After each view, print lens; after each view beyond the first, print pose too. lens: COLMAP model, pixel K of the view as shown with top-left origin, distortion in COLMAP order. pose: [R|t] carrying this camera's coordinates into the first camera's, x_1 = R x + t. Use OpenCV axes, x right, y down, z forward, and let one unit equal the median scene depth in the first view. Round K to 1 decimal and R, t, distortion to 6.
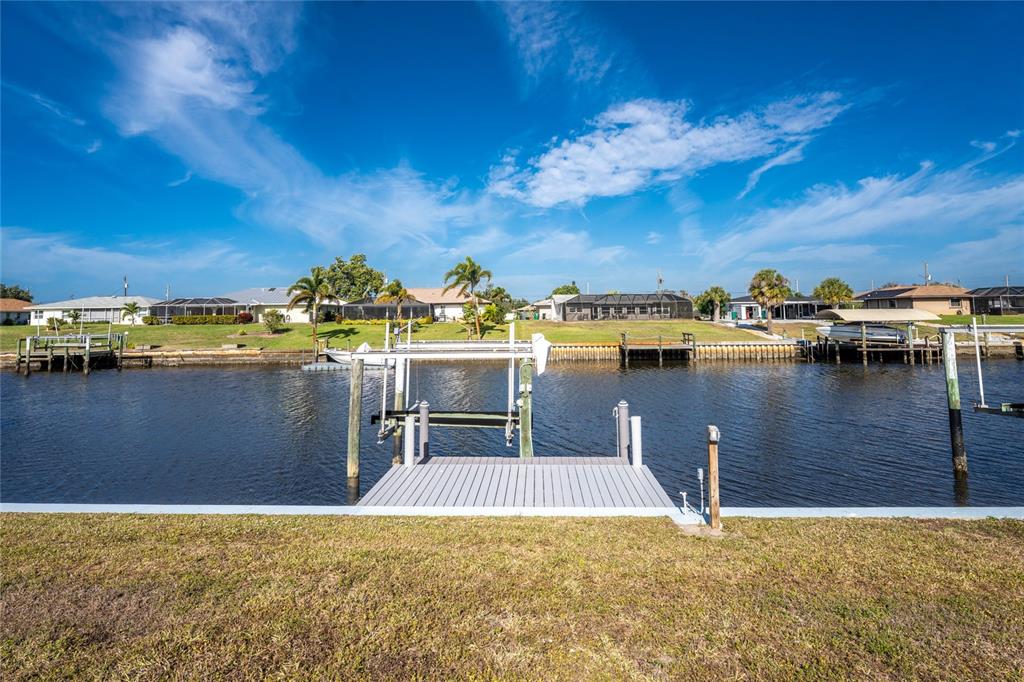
lens RADIAL K [[519.8, 0, 511.1], [0, 519.8, 338.7], [0, 0, 1]] dist [-0.002560, -0.000789]
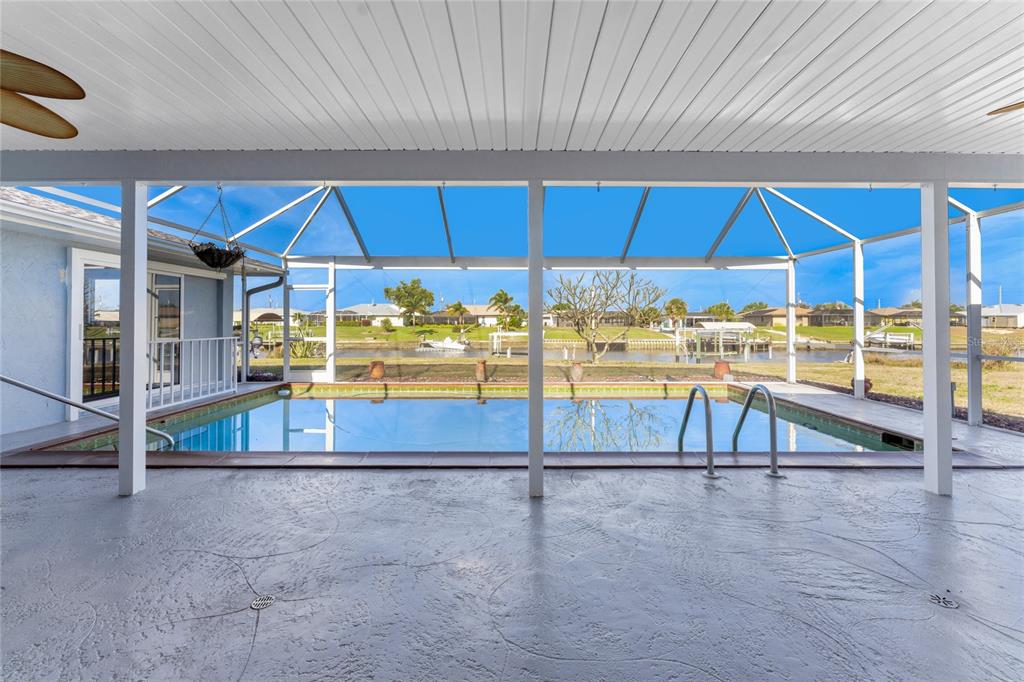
lens RADIAL K [[410.9, 0, 508.9], [0, 410.9, 320.6], [0, 0, 1]] dist [-0.000461, 0.000072]
pose [[0.999224, 0.012177, -0.037445, -0.001686], [-0.014147, 0.998505, -0.052803, 0.005846], [0.036746, 0.053292, 0.997903, -0.108359]]
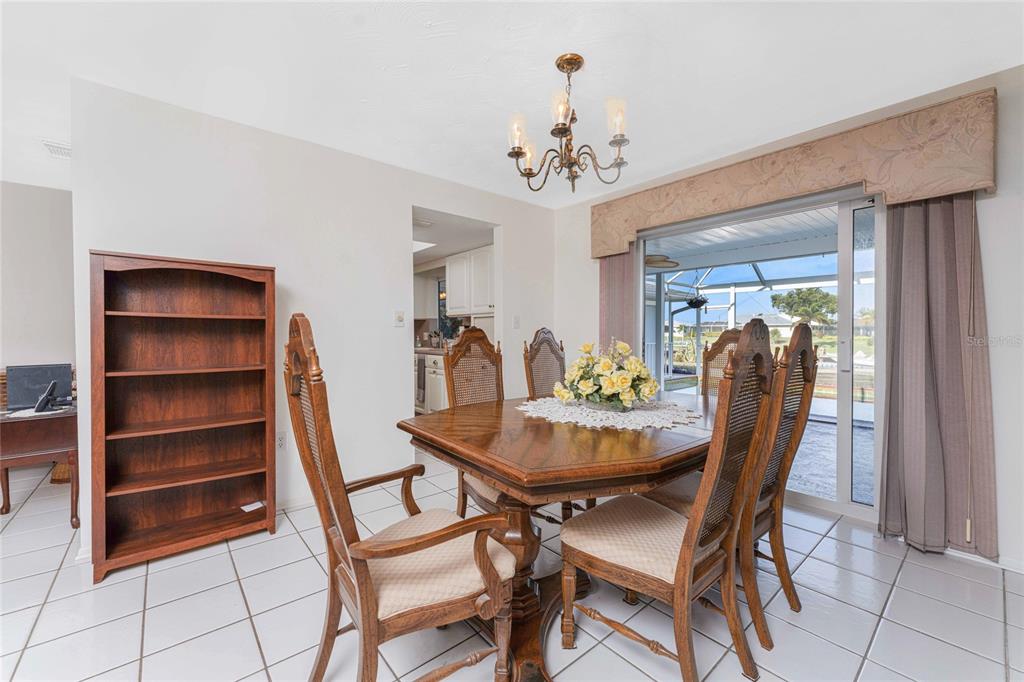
lens RADIAL K [[410.9, 0, 512.1], [0, 410.9, 336.9], [0, 0, 1]] dist [-0.000461, 0.000072]
pose [[0.625971, 0.018879, -0.779618, 0.071676], [-0.045245, 0.998902, -0.012138, 0.016618], [0.778533, 0.042872, 0.626138, -0.355385]]
